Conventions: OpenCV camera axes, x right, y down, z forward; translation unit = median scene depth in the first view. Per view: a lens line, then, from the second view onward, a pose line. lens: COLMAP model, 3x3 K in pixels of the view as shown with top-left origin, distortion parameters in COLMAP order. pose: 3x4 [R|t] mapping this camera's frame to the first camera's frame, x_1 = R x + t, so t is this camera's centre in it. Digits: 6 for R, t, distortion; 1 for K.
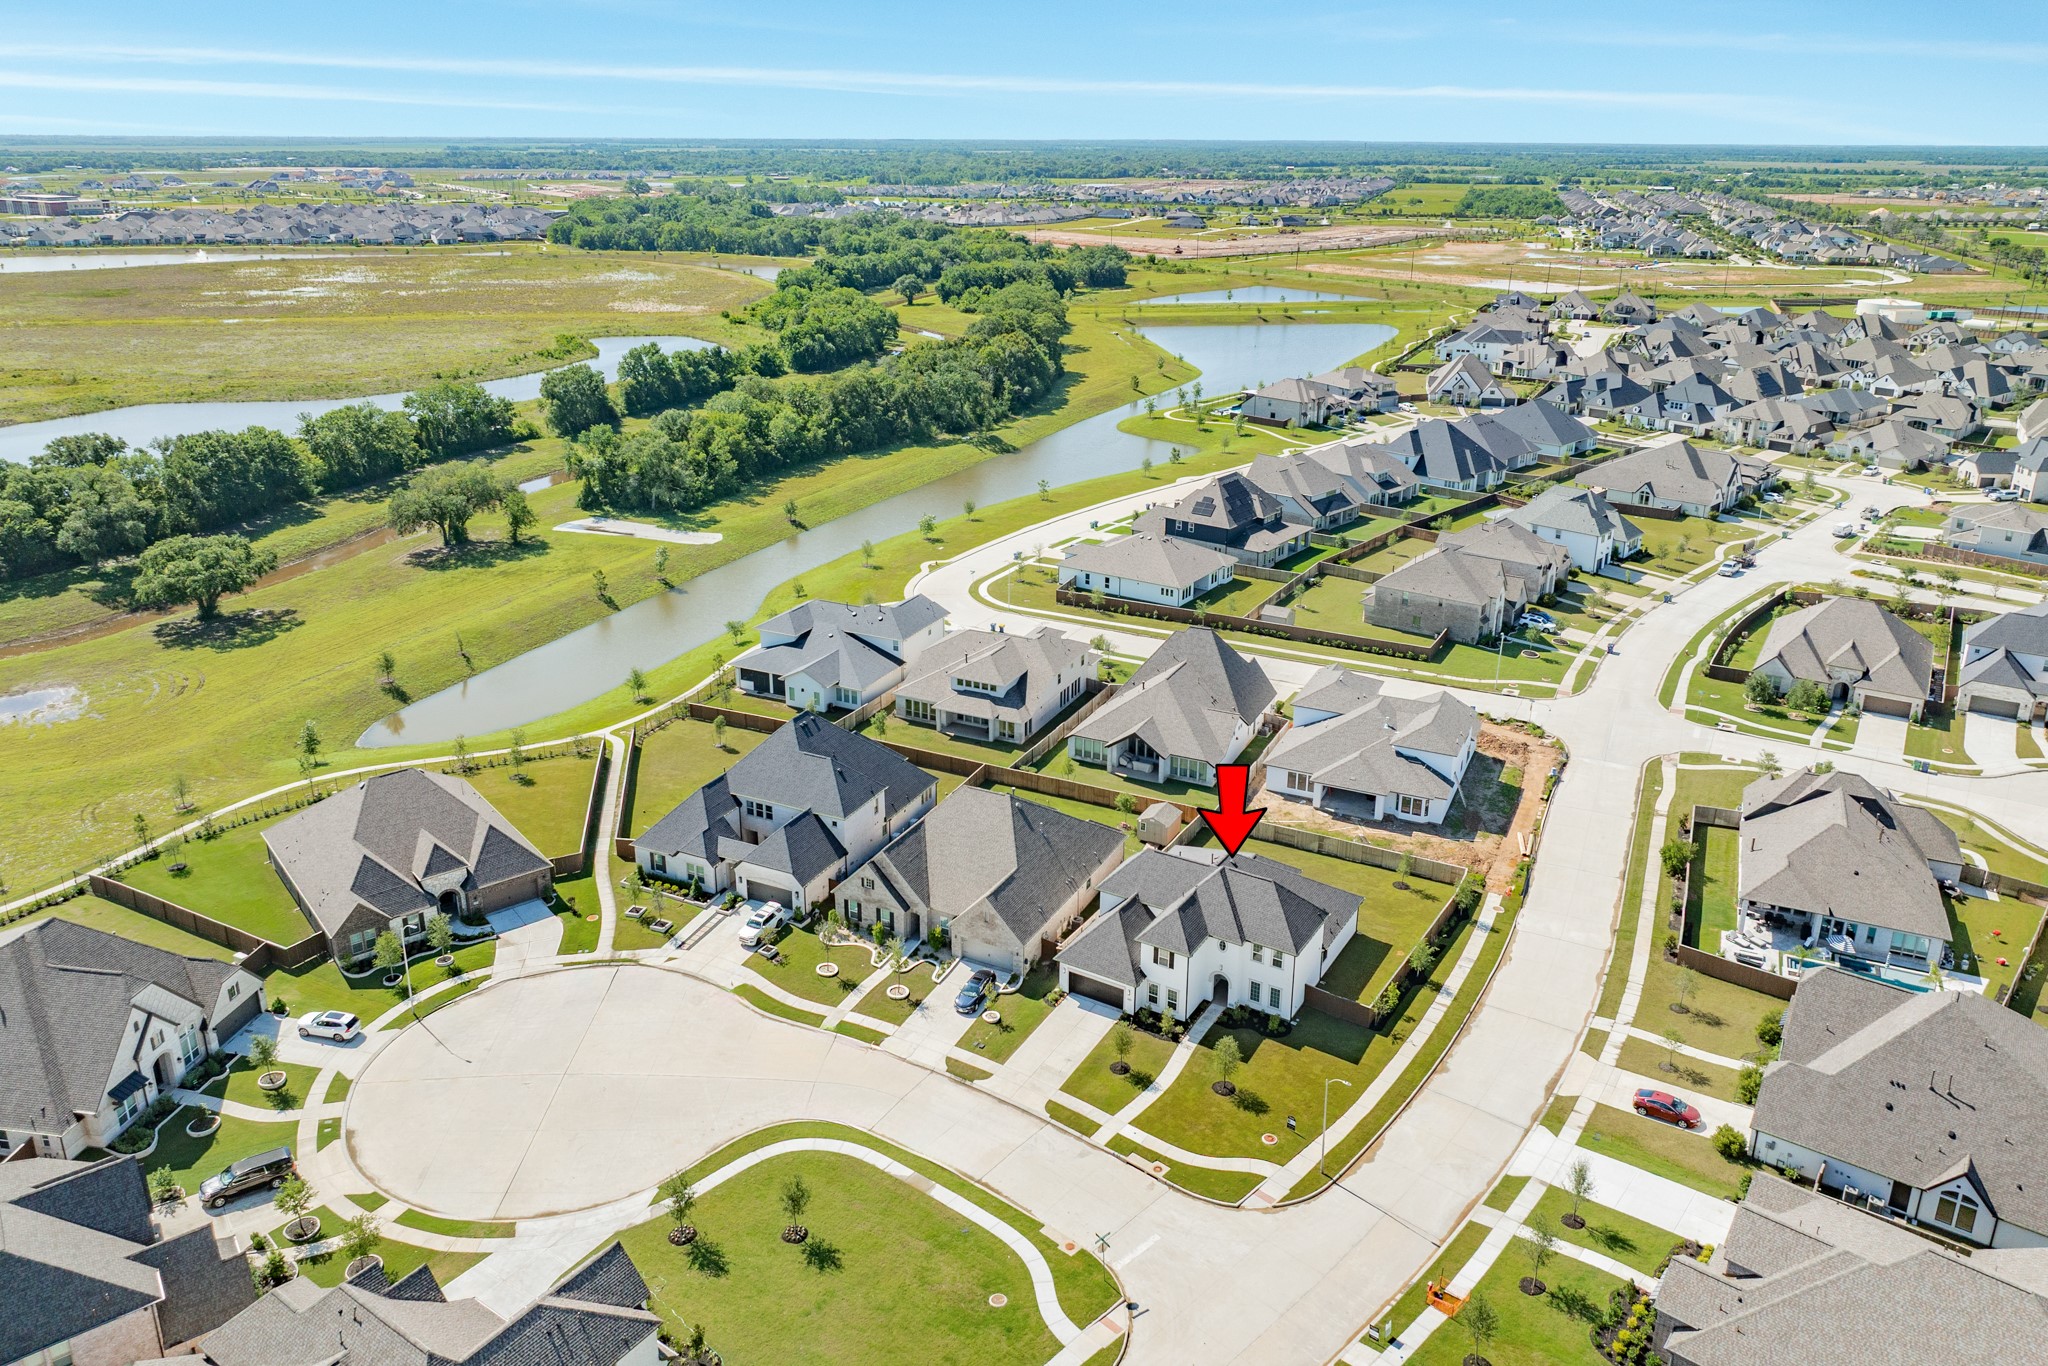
lens RADIAL K [[1432.8, 0, 1021.7], [0, 1432.8, 619.3], [0, 0, 1]] dist [0.001498, -0.004148]
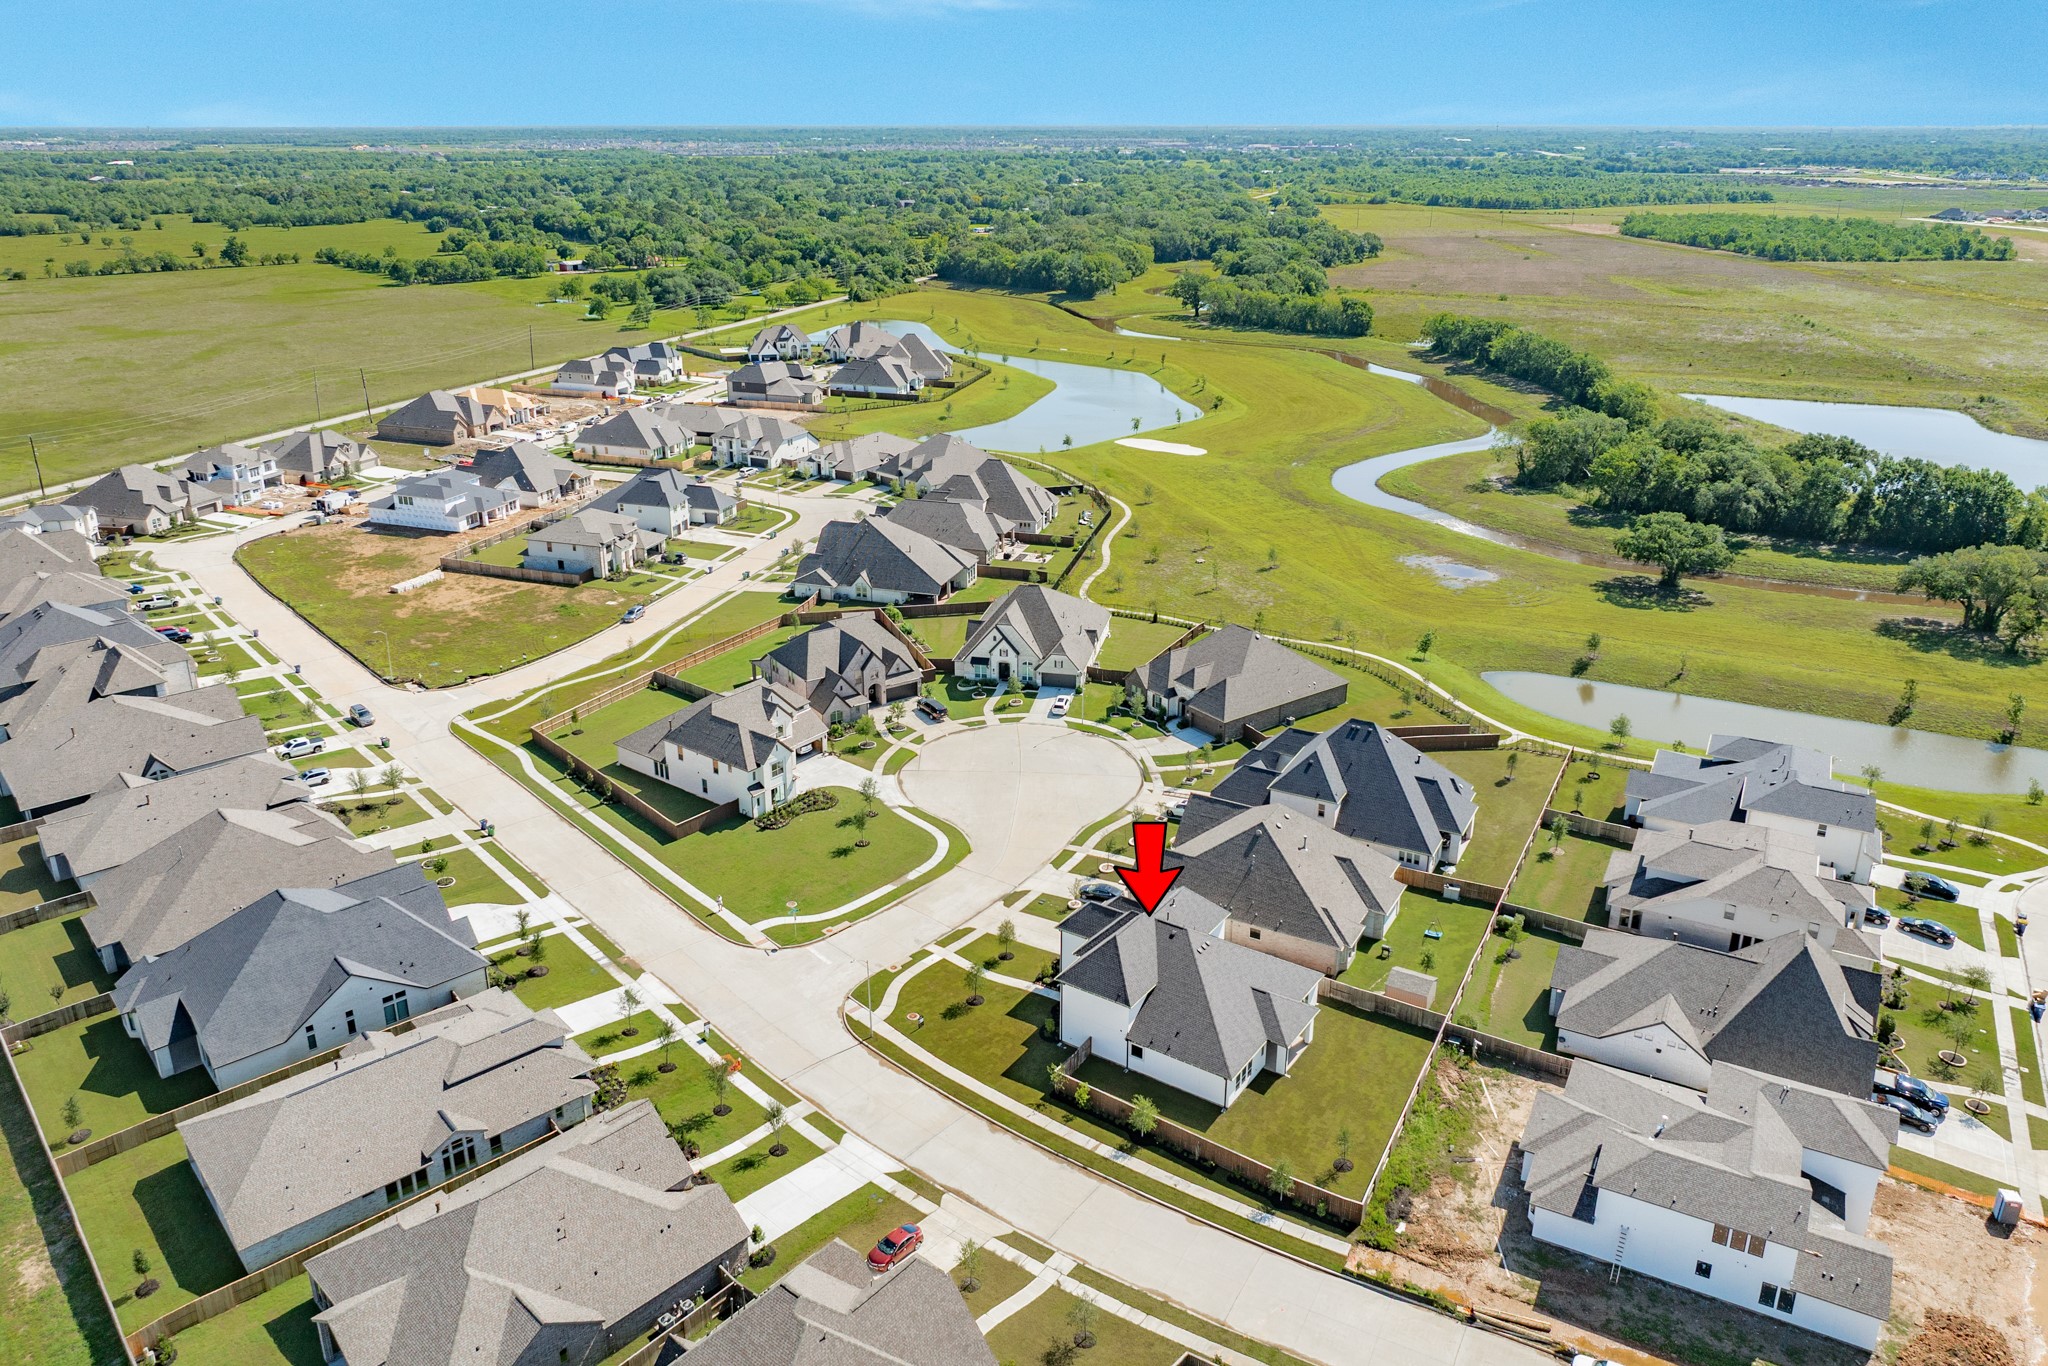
lens RADIAL K [[1432.8, 0, 1021.7], [0, 1432.8, 619.3], [0, 0, 1]] dist [0.001498, -0.004148]
pose [[-0.049081, 0.323913, -0.944813, 0.987710], [-0.320265, 0.890900, 0.322067, -0.310194], [0.946056, 0.318397, 0.060012, 0.706624]]
